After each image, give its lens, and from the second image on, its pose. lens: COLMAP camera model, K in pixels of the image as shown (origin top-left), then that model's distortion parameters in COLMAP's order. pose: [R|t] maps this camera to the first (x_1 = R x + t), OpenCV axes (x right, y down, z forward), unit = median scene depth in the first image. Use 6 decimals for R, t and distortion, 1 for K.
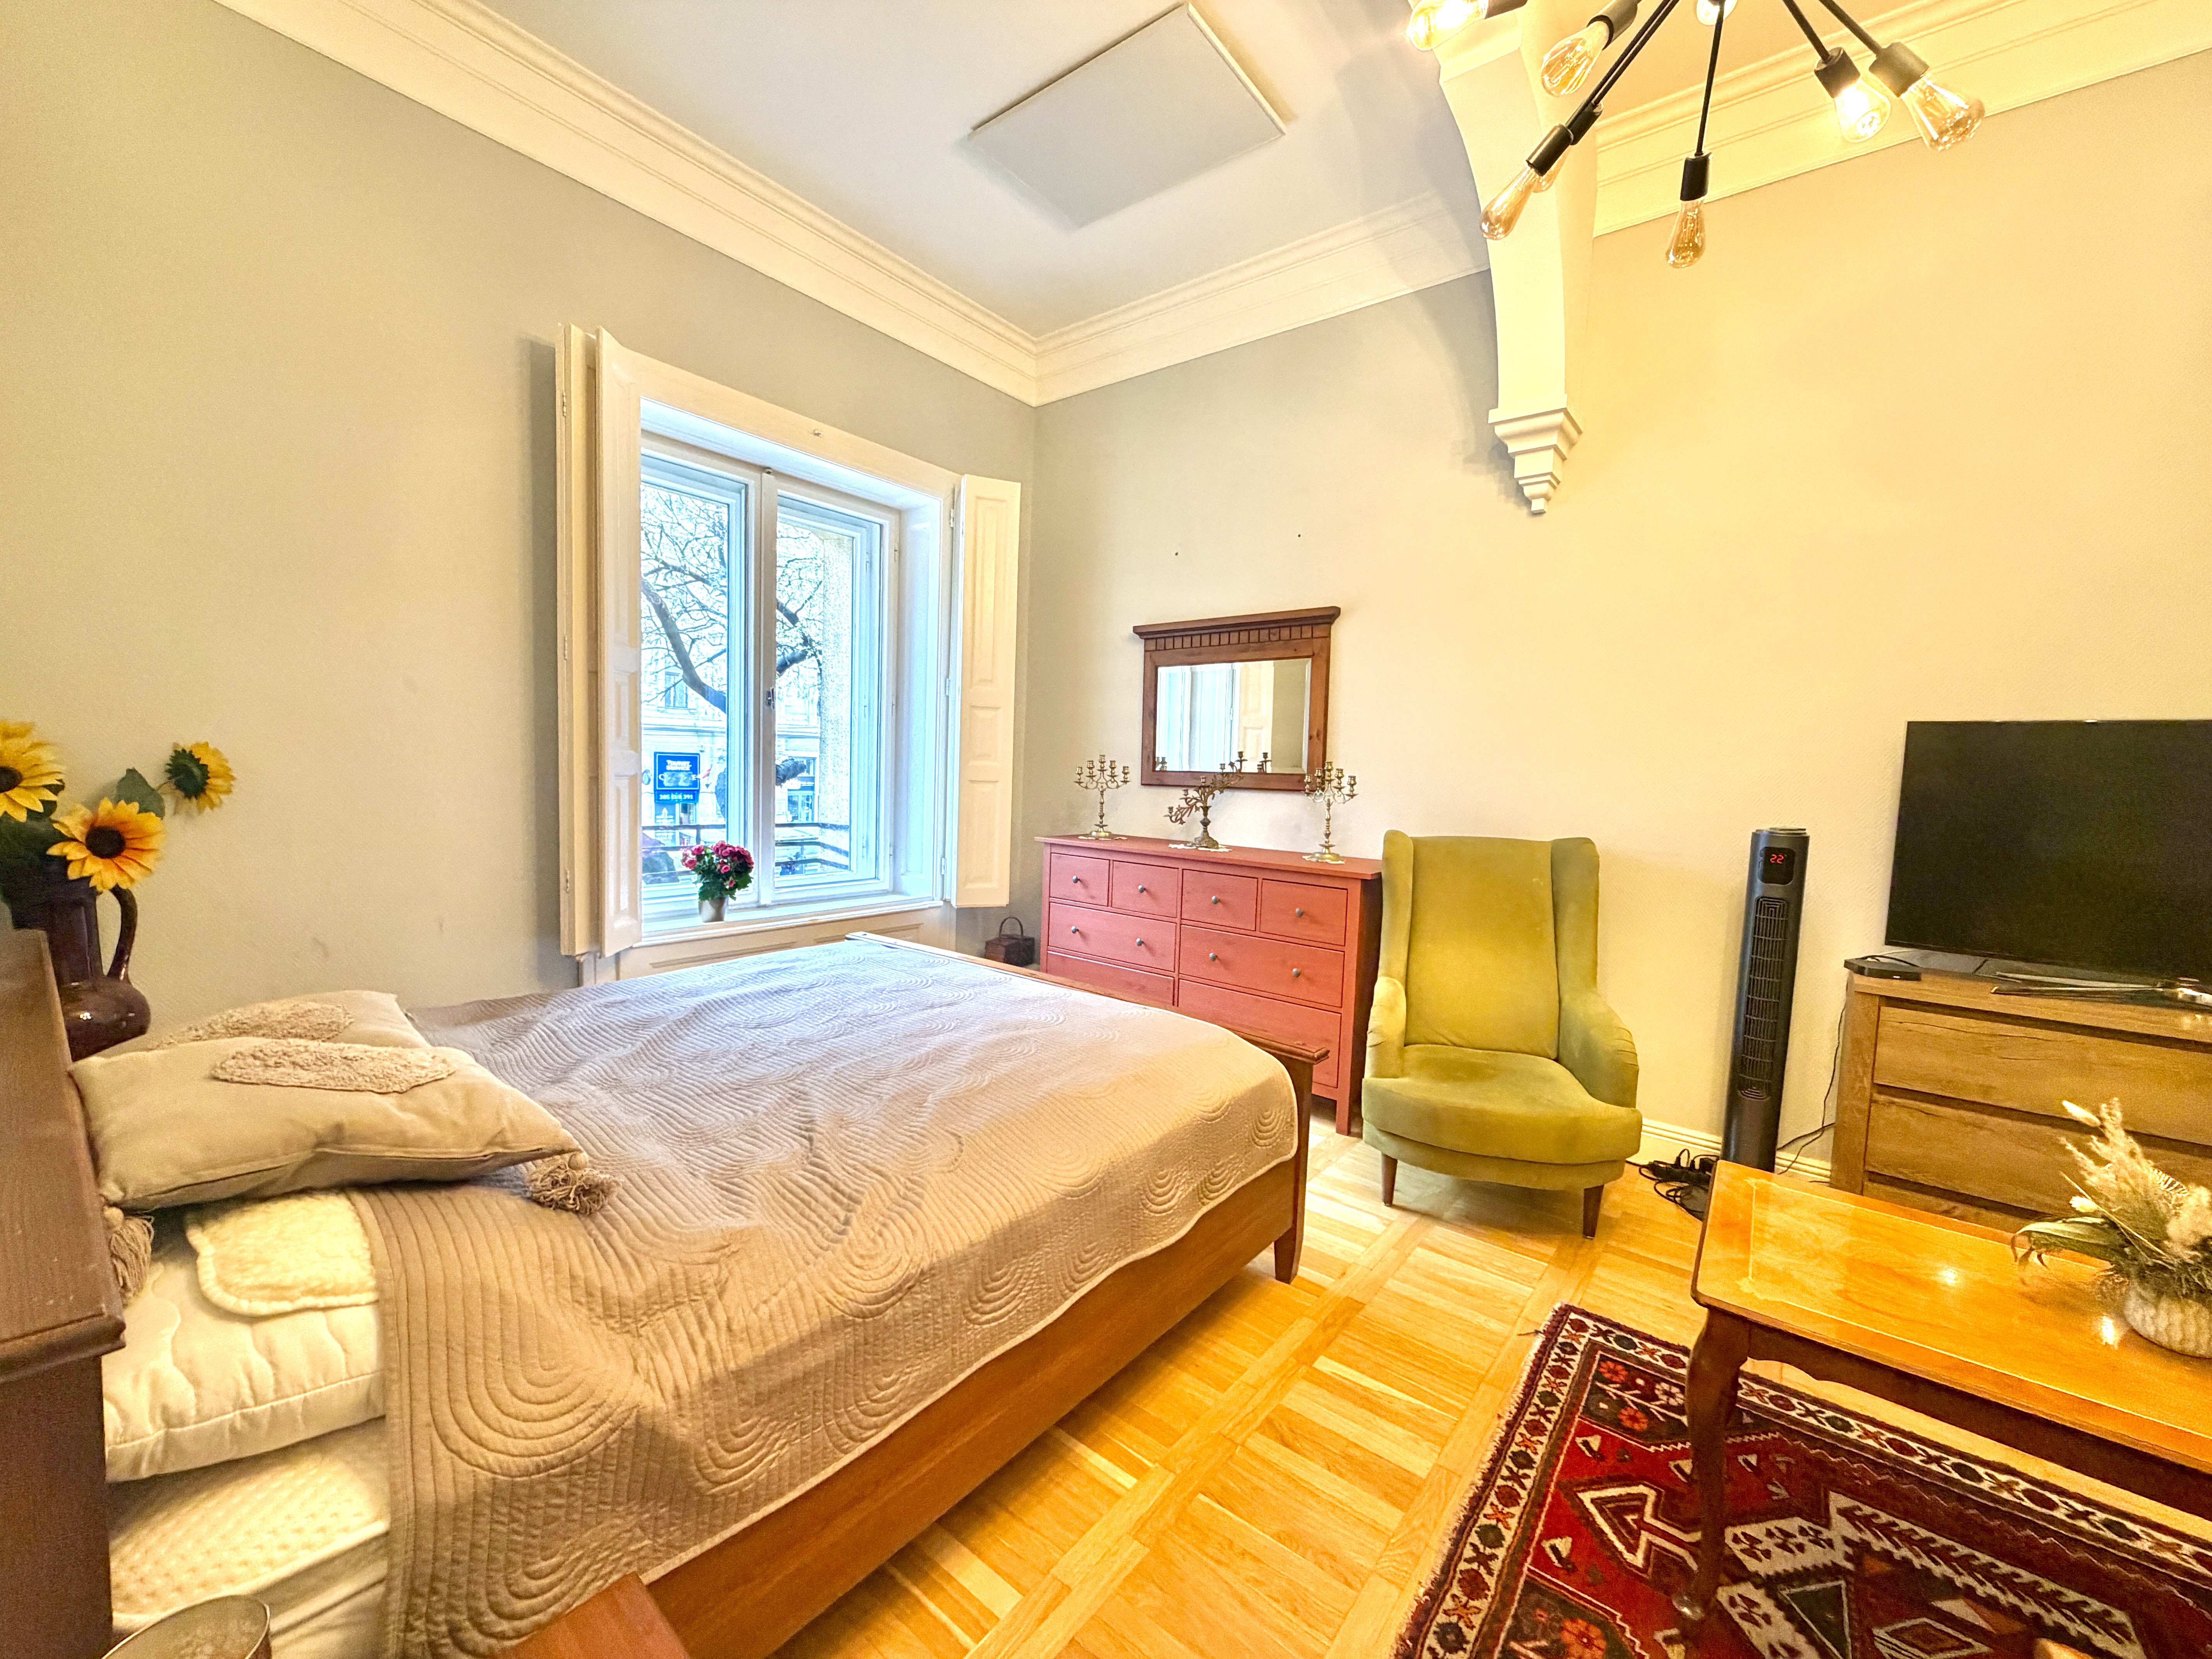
lens RADIAL K [[876.9, 0, 1113.0], [0, 876.9, 826.6], [0, 0, 1]] dist [0.001663, 0.000238]
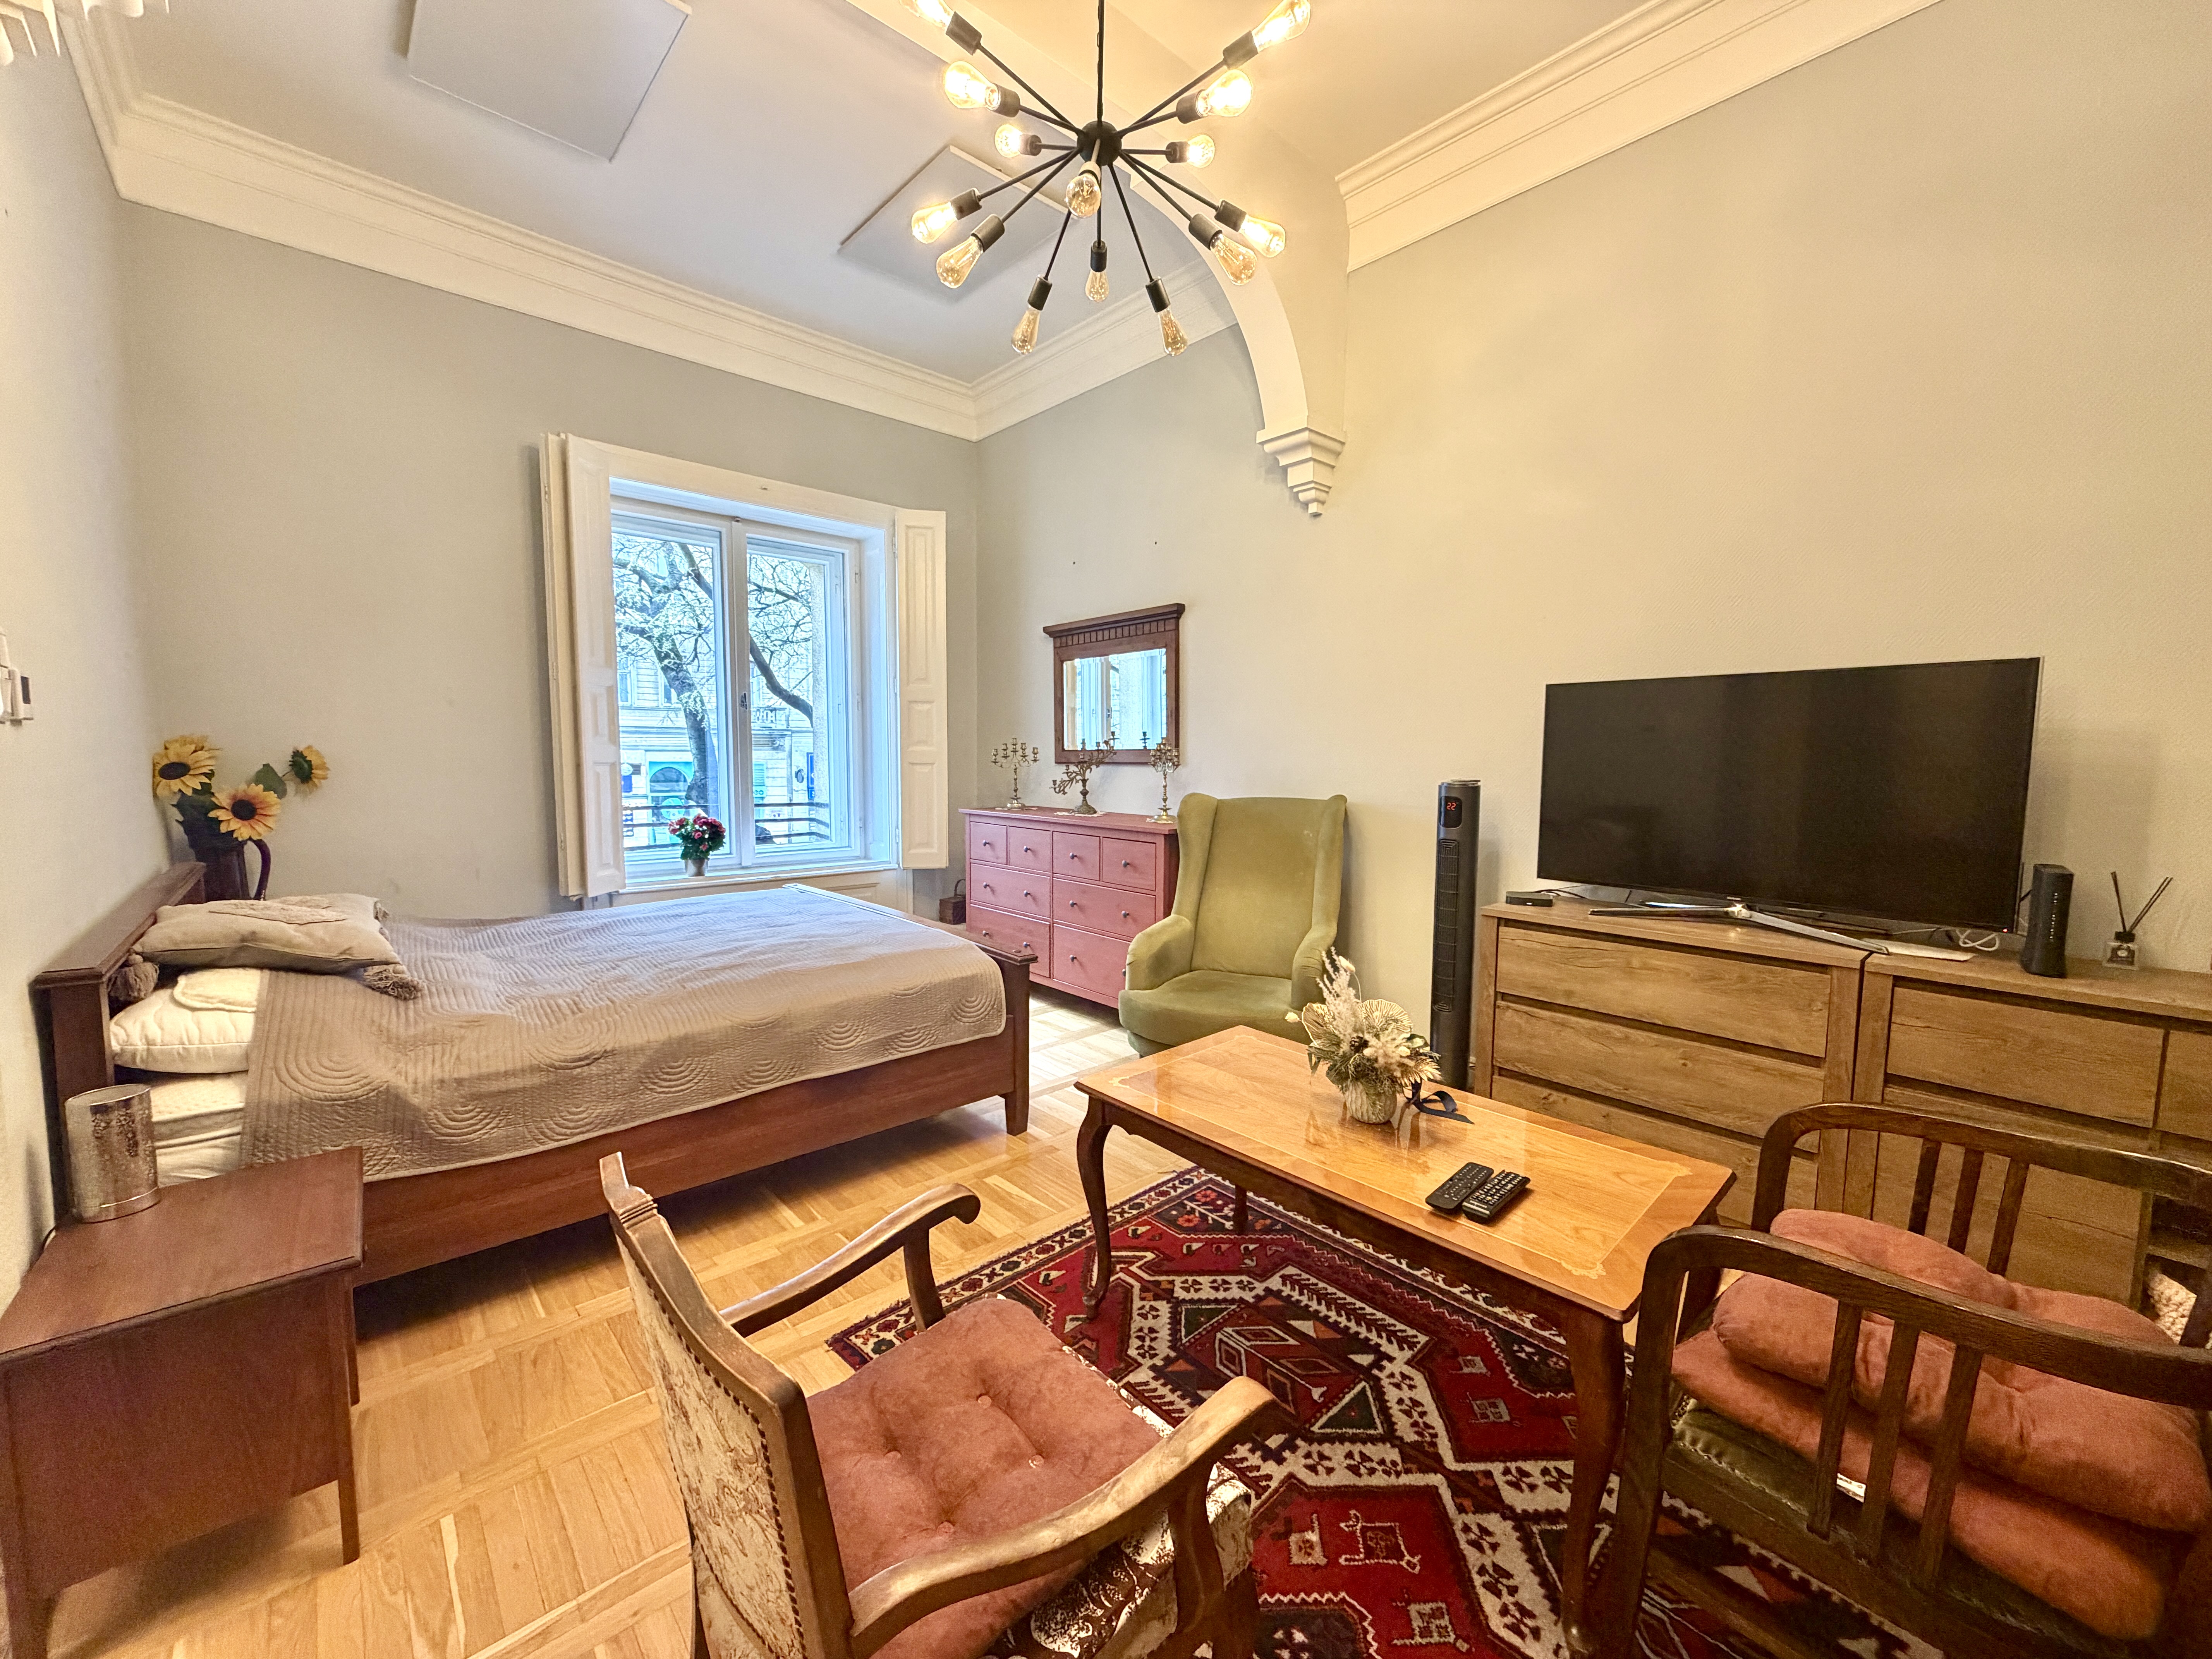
lens RADIAL K [[876.9, 0, 1109.6], [0, 876.9, 824.5], [0, 0, 1]] dist [0.001663, 0.000238]
pose [[0.986058, -0.015019, -0.165725, 0.497745], [0.016530, 0.999833, 0.007740, 0.044206], [0.165581, -0.010372, 0.986142, -0.228761]]
